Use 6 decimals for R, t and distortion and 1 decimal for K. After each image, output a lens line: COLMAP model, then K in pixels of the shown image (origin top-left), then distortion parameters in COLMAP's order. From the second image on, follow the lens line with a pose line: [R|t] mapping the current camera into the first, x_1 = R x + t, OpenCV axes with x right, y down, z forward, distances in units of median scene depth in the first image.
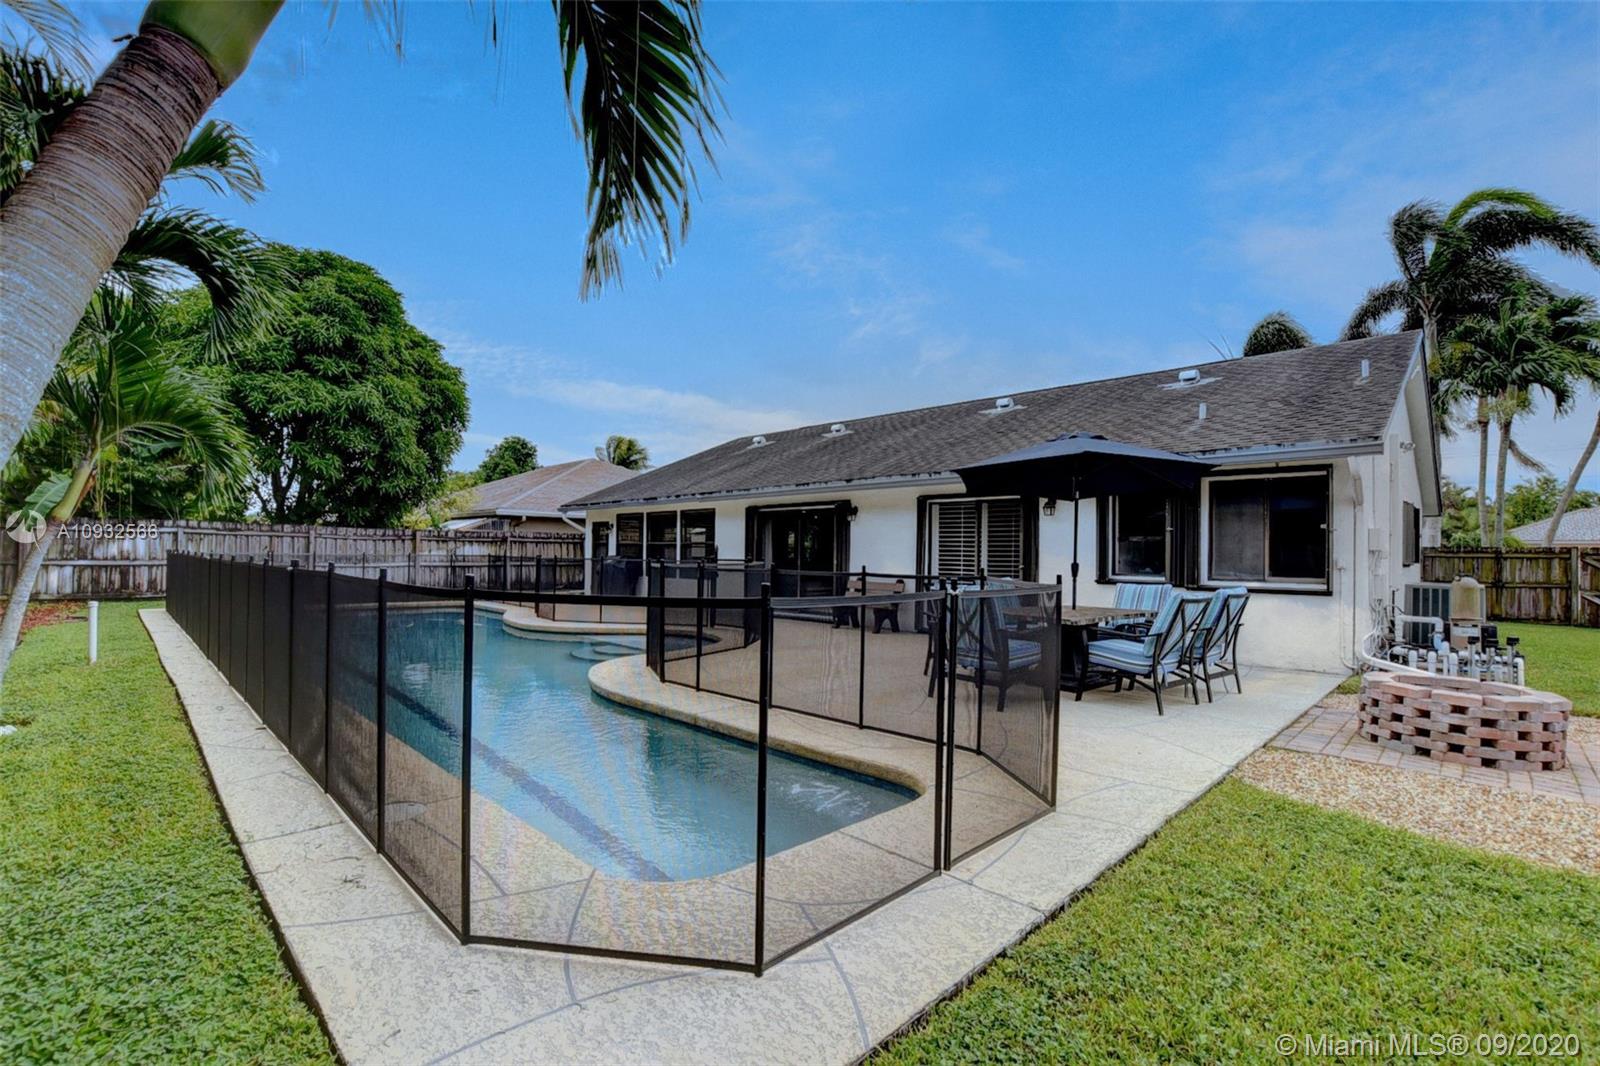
lens RADIAL K [[763.6, 0, 859.2], [0, 763.6, 553.9], [0, 0, 1]] dist [-0.026086, 0.000356]
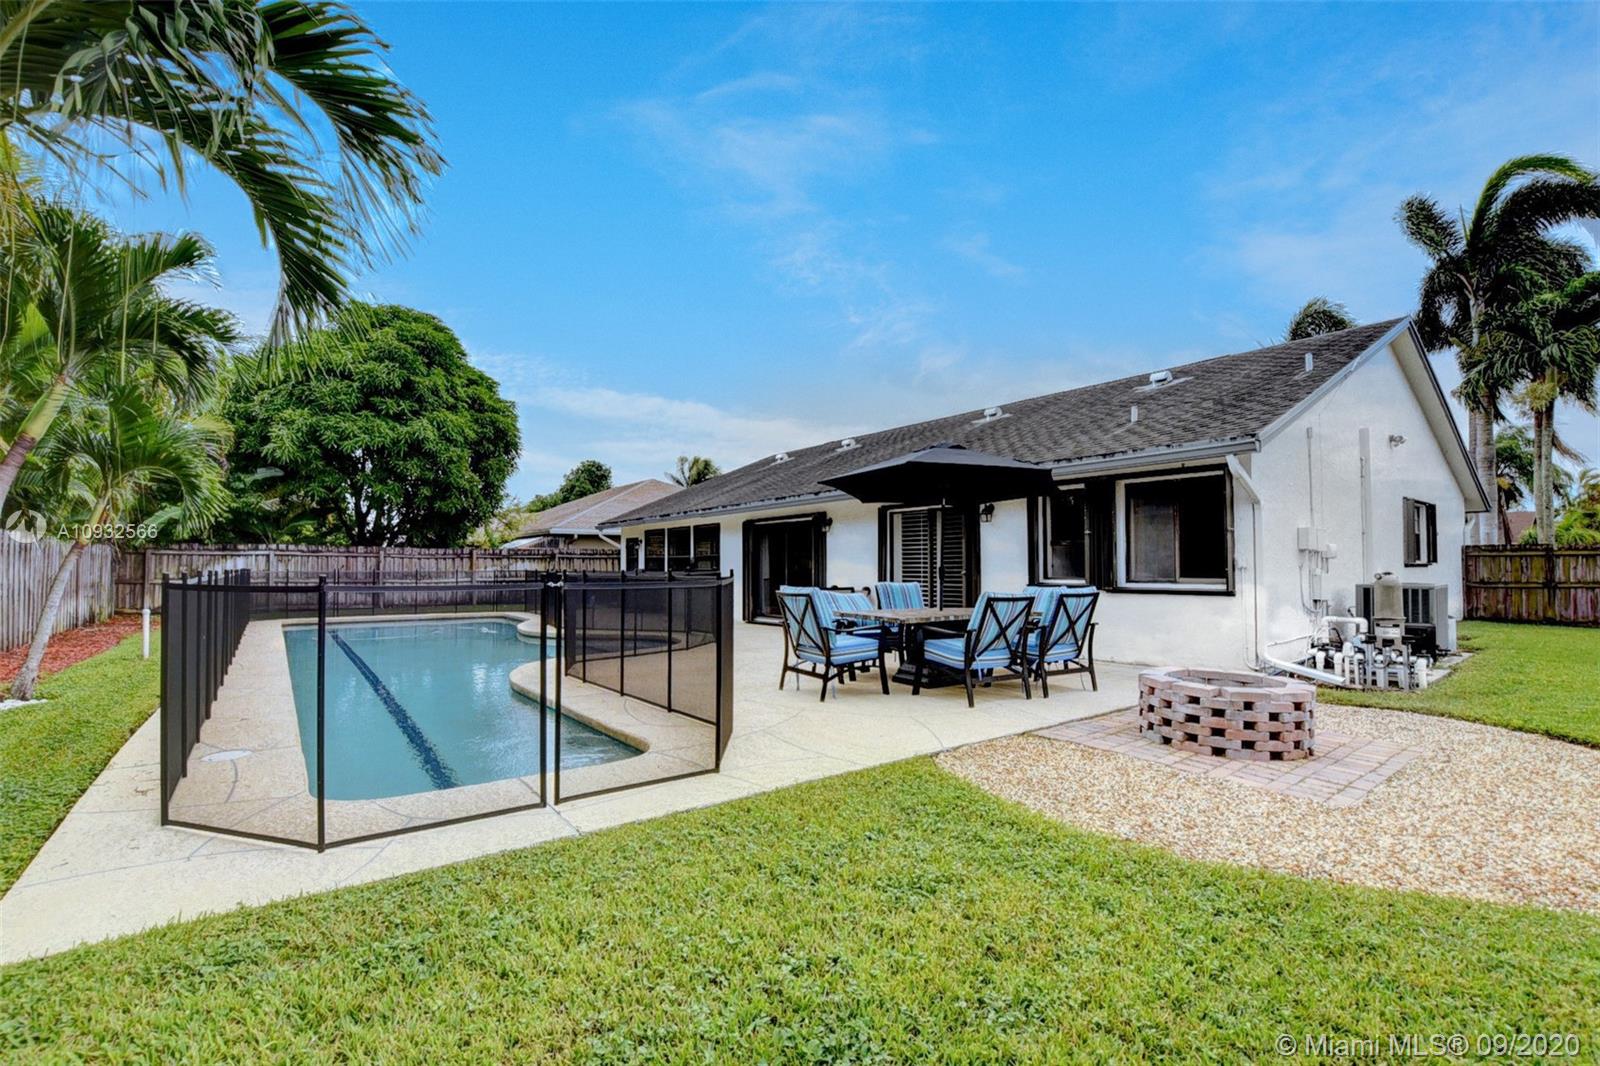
lens RADIAL K [[772.3, 0, 850.1], [0, 772.3, 541.7], [0, 0, 1]] dist [-0.020941, 0.000400]
pose [[0.989035, -0.020880, -0.146198, 0.148699], [0.016140, 0.999307, -0.033528, 0.005573], [0.146797, 0.030800, 0.988687, -0.036271]]
